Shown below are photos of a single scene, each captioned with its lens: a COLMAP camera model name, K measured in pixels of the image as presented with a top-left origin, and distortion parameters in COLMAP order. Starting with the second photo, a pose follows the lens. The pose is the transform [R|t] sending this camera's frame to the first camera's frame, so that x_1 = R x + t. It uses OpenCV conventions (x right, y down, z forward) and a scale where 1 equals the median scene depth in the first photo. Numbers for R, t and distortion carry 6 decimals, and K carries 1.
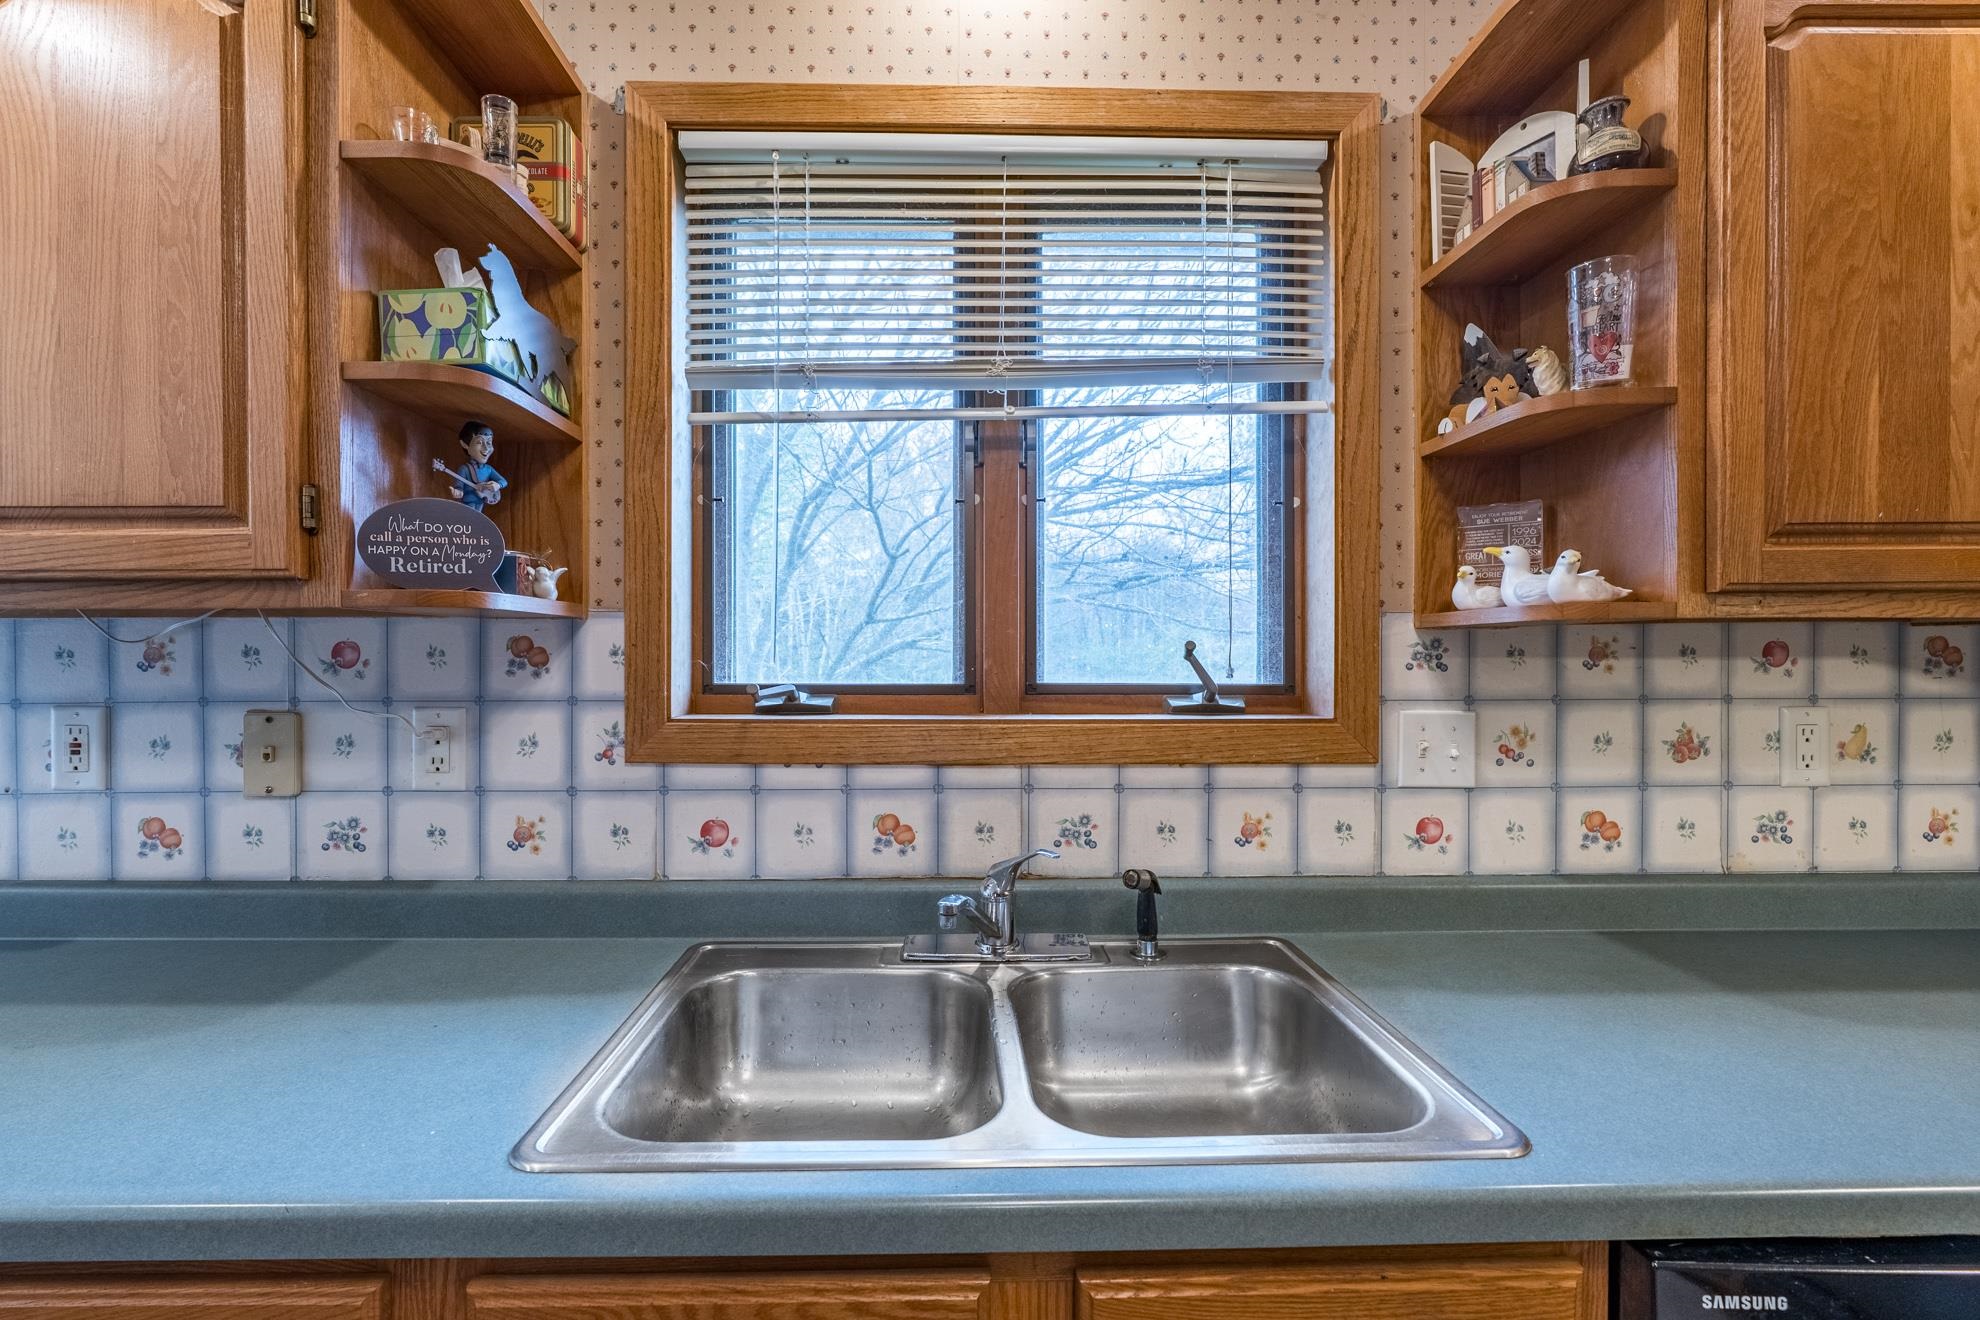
lens RADIAL K [[895.7, 0, 977.9], [0, 895.7, 668.8], [0, 0, 1]] dist [-0.013561, 0.000194]
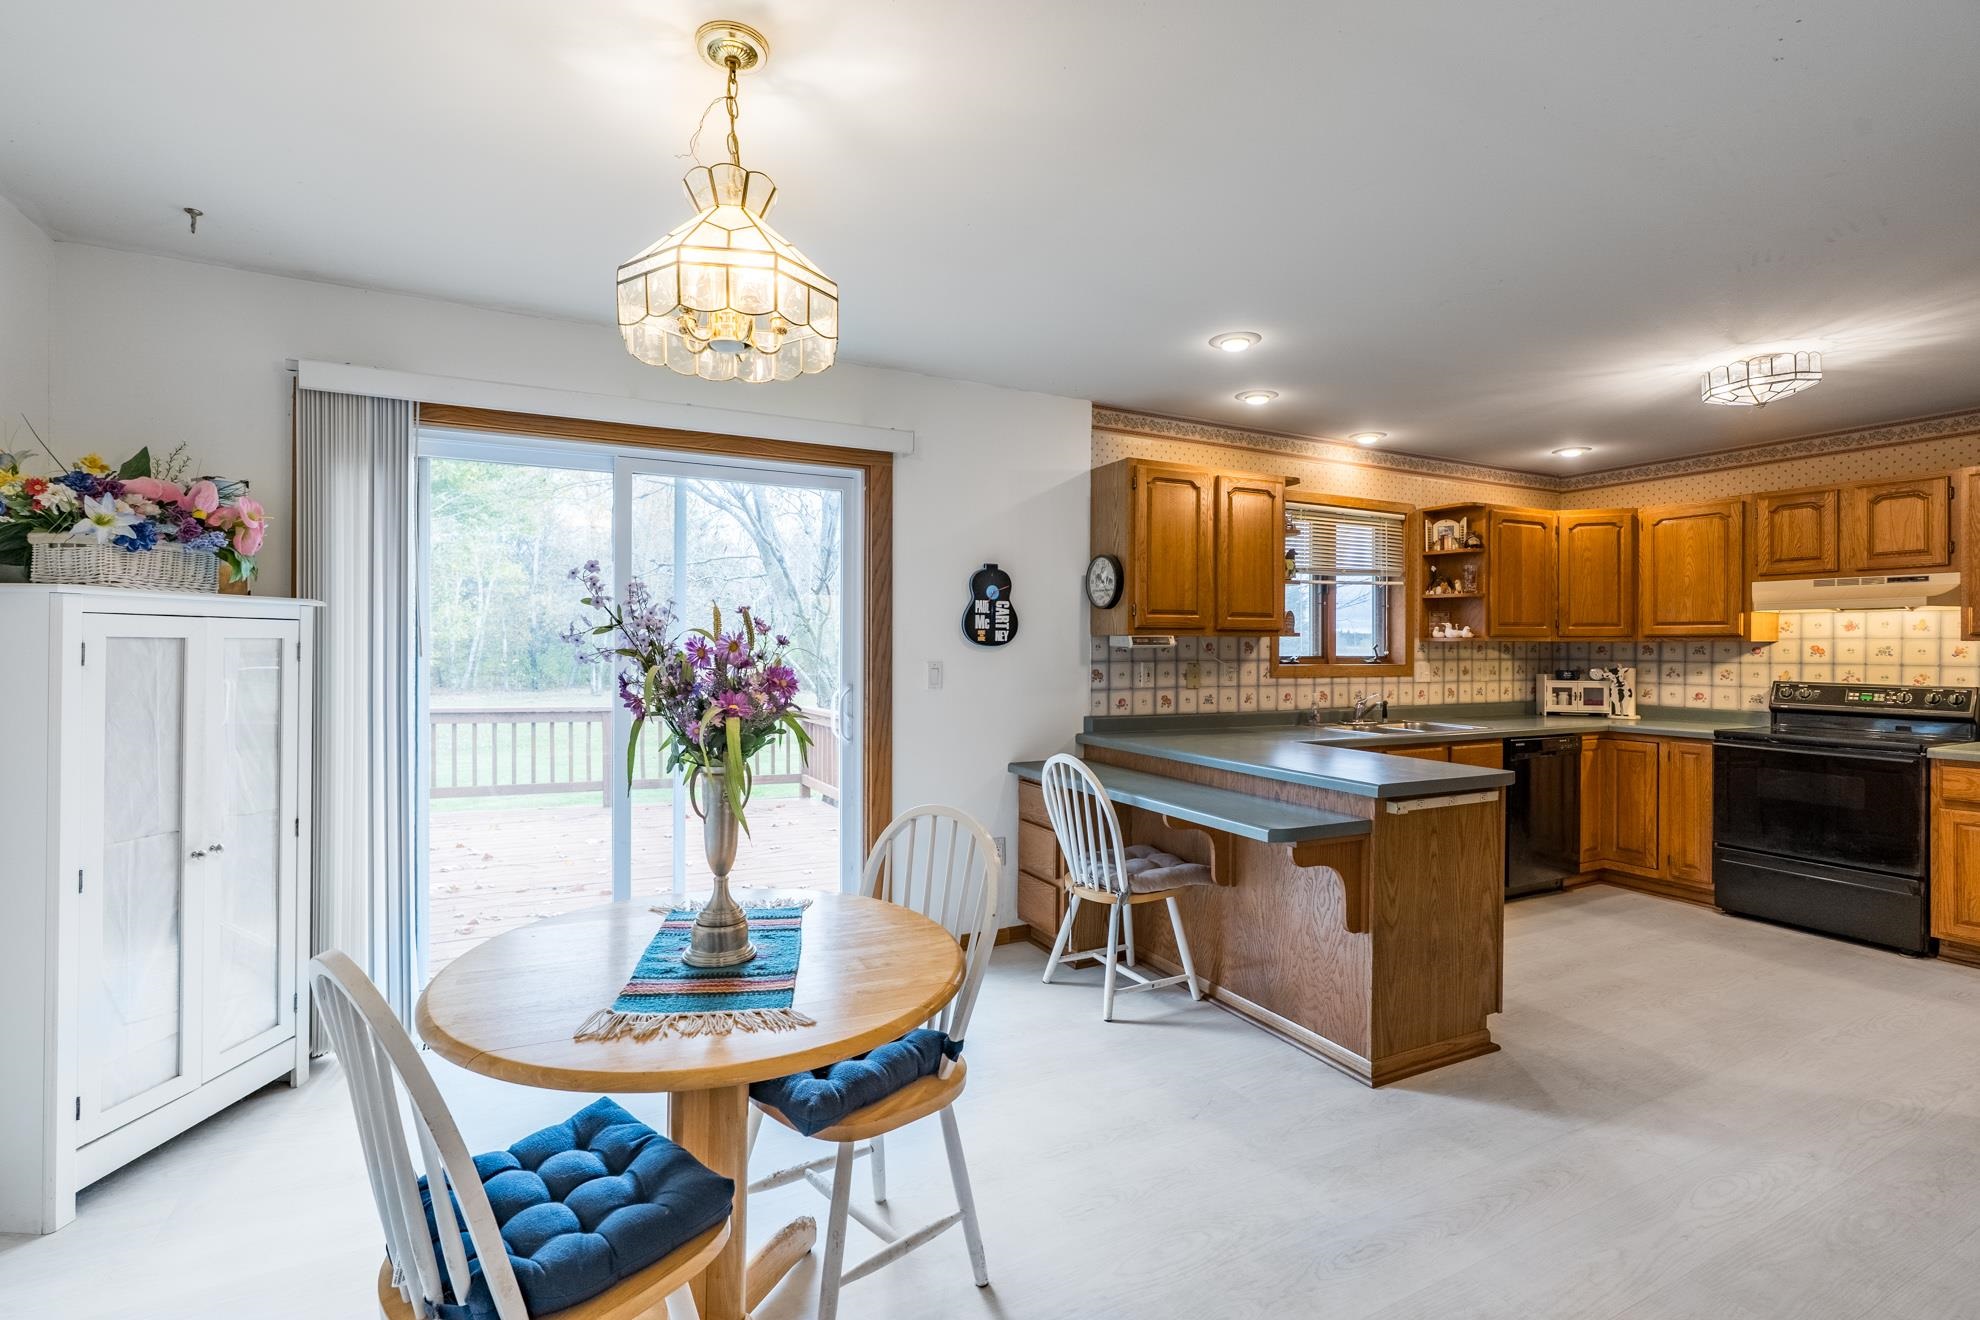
lens RADIAL K [[895.7, 0, 995.8], [0, 895.7, 648.6], [0, 0, 1]] dist [-0.013561, 0.000194]
pose [[0.896008, 0.005129, 0.444007, -2.959932], [-0.001373, 0.999961, -0.008780, 0.022005], [-0.444035, 0.007257, 0.895980, -1.711329]]
